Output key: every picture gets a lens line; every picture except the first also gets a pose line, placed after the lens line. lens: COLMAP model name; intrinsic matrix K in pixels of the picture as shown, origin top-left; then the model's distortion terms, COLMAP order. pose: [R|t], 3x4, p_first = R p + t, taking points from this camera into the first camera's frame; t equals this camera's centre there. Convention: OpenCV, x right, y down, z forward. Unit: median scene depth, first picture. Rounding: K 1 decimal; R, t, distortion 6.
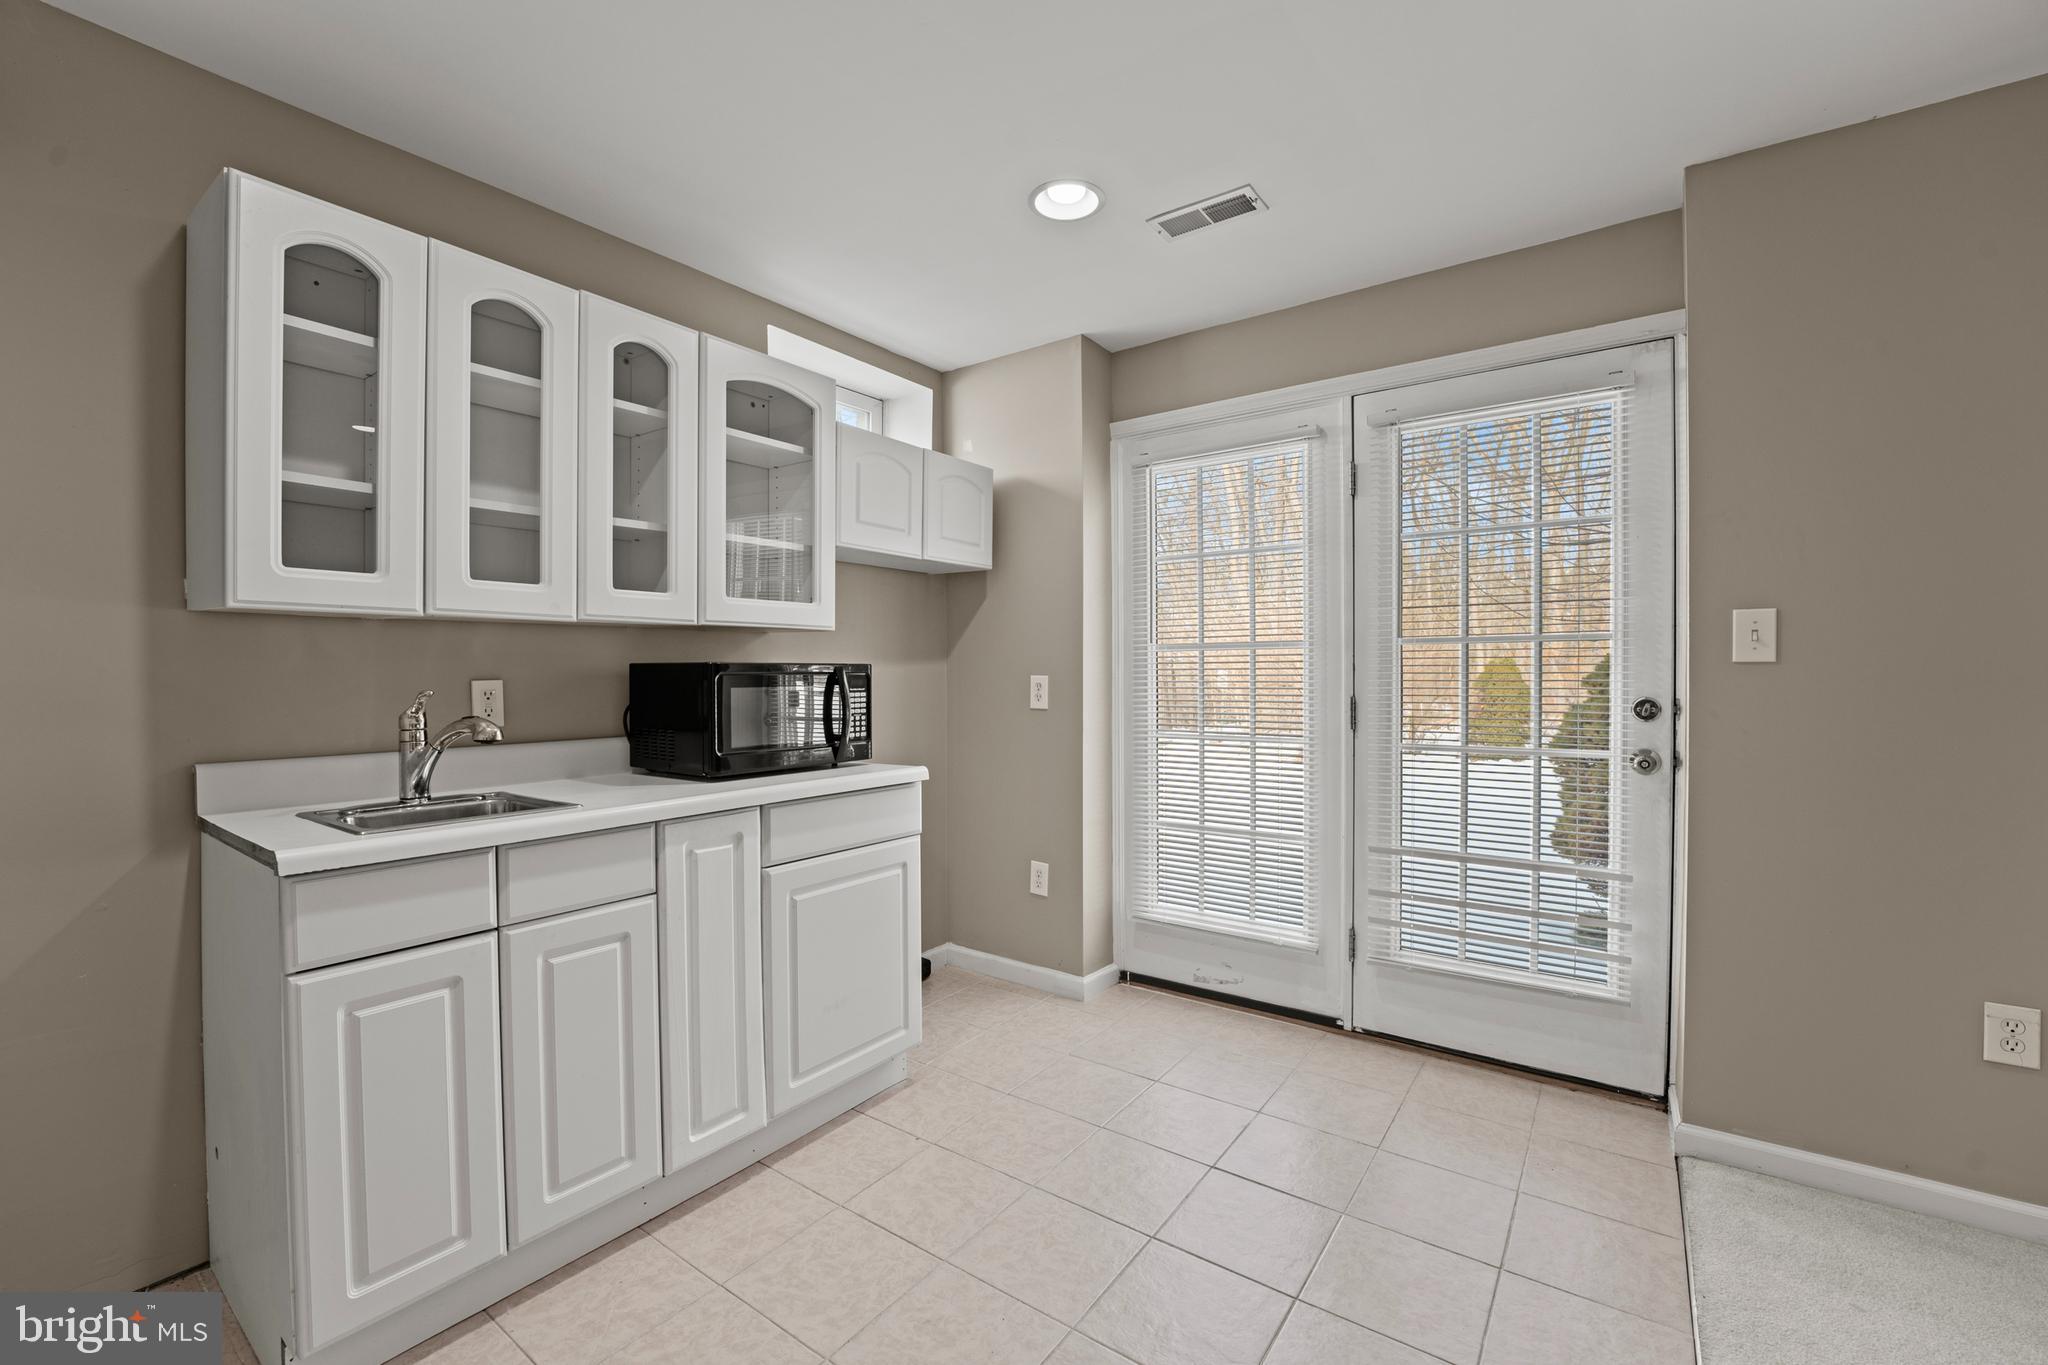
lens RADIAL K [[821.1, 0, 1094.8], [0, 821.1, 679.7], [0, 0, 1]] dist [0.001649, -0.007523]
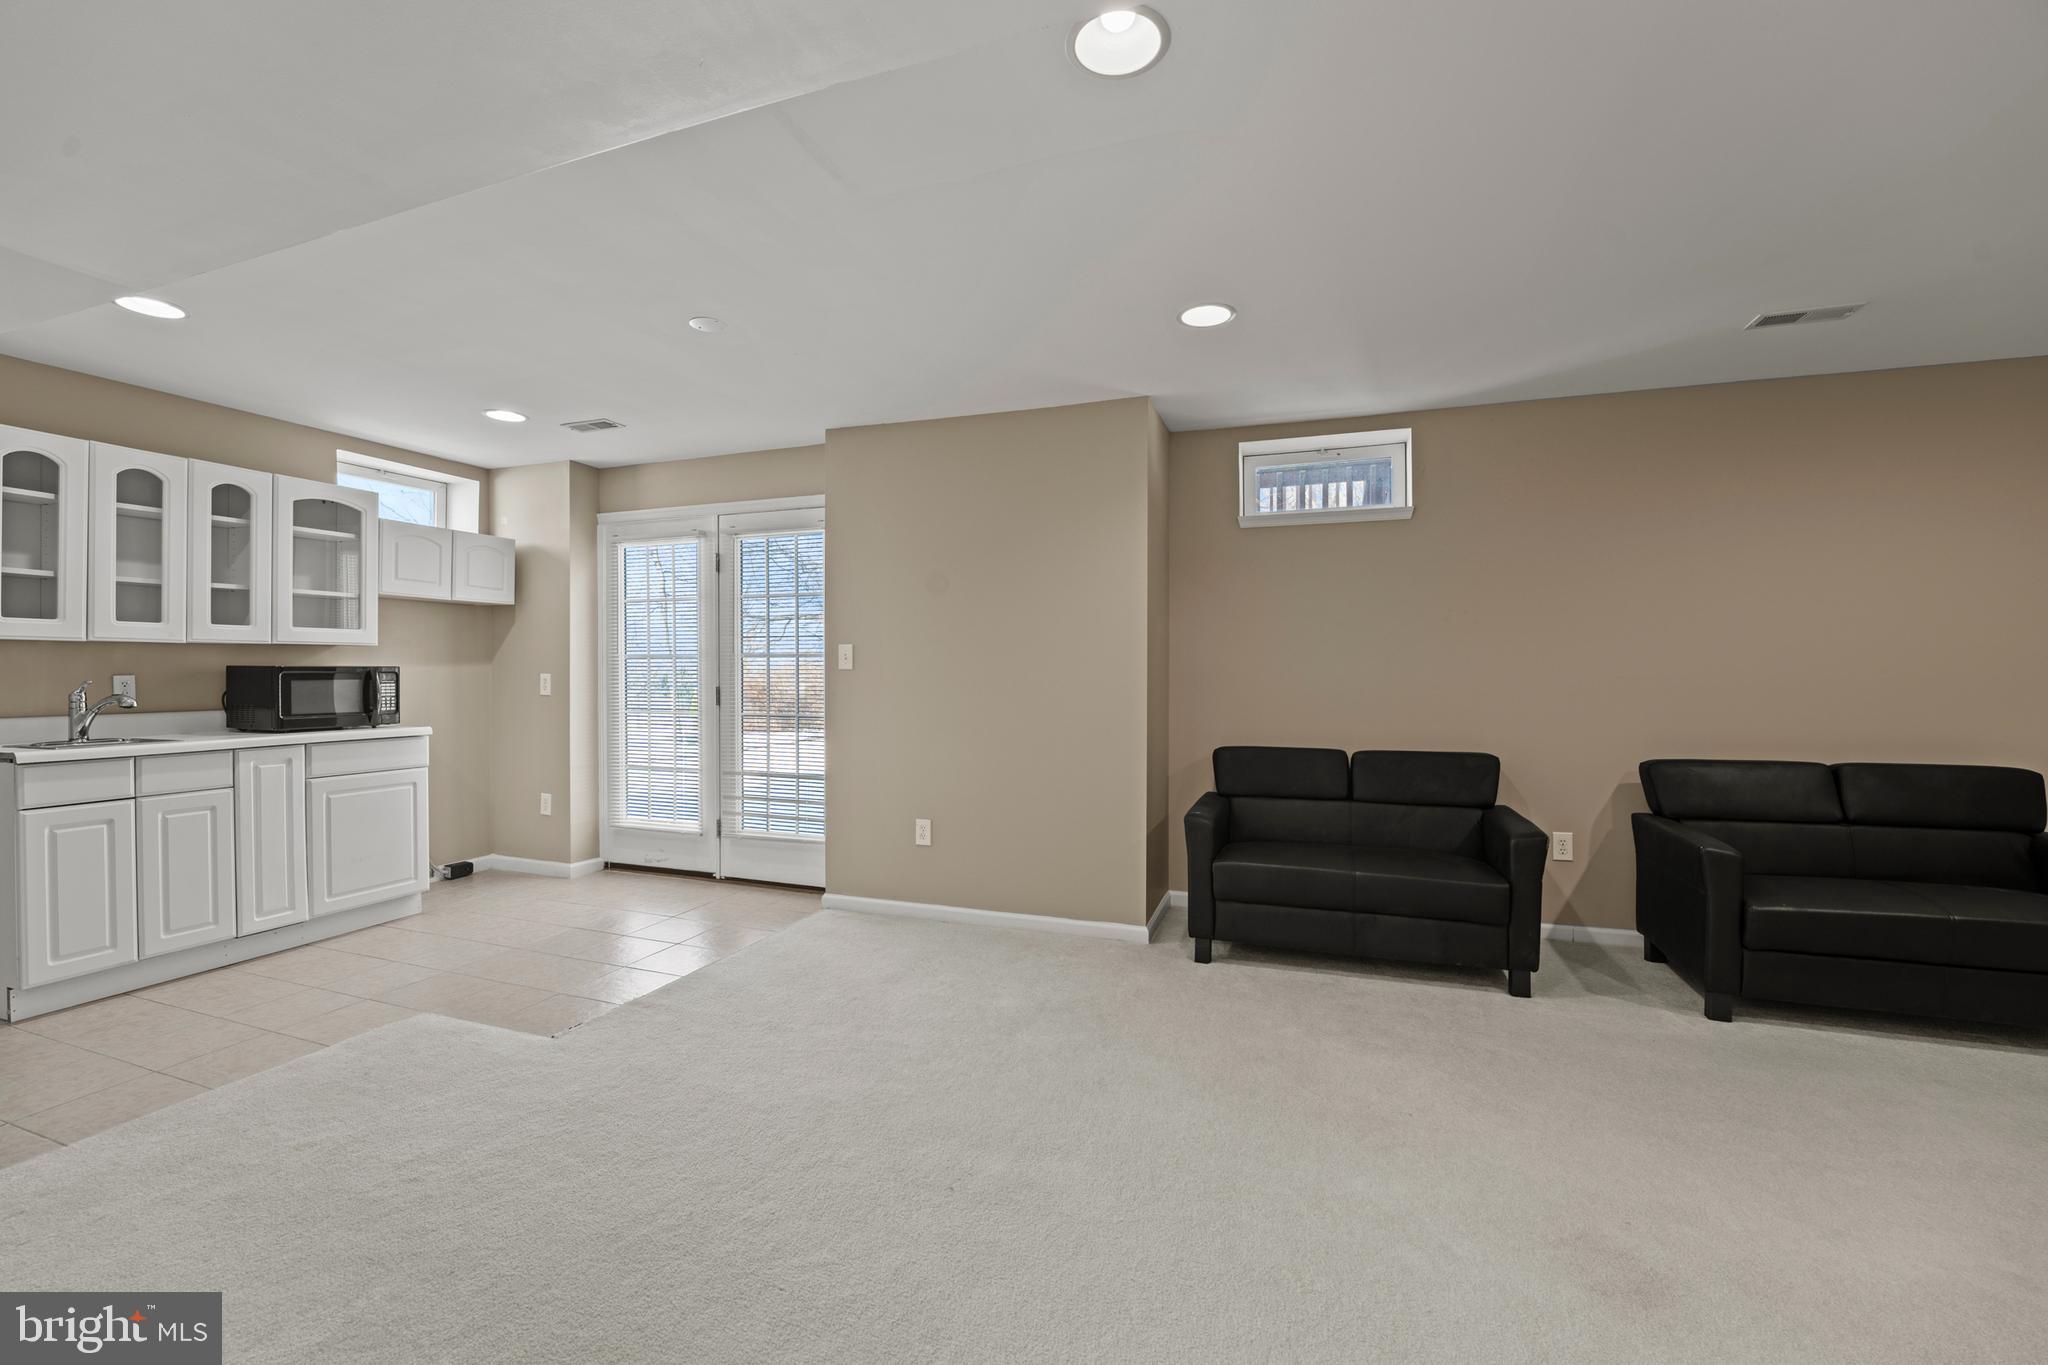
lens RADIAL K [[818.3, 0, 1016.1], [0, 818.3, 676.1], [0, 0, 1]] dist [0.001875, -0.000540]
pose [[0.978076, 0.003605, 0.208217, 0.672851], [-0.003218, 0.999992, -0.002199, 0.000197], [-0.208223, 0.001480, 0.978080, -0.986077]]
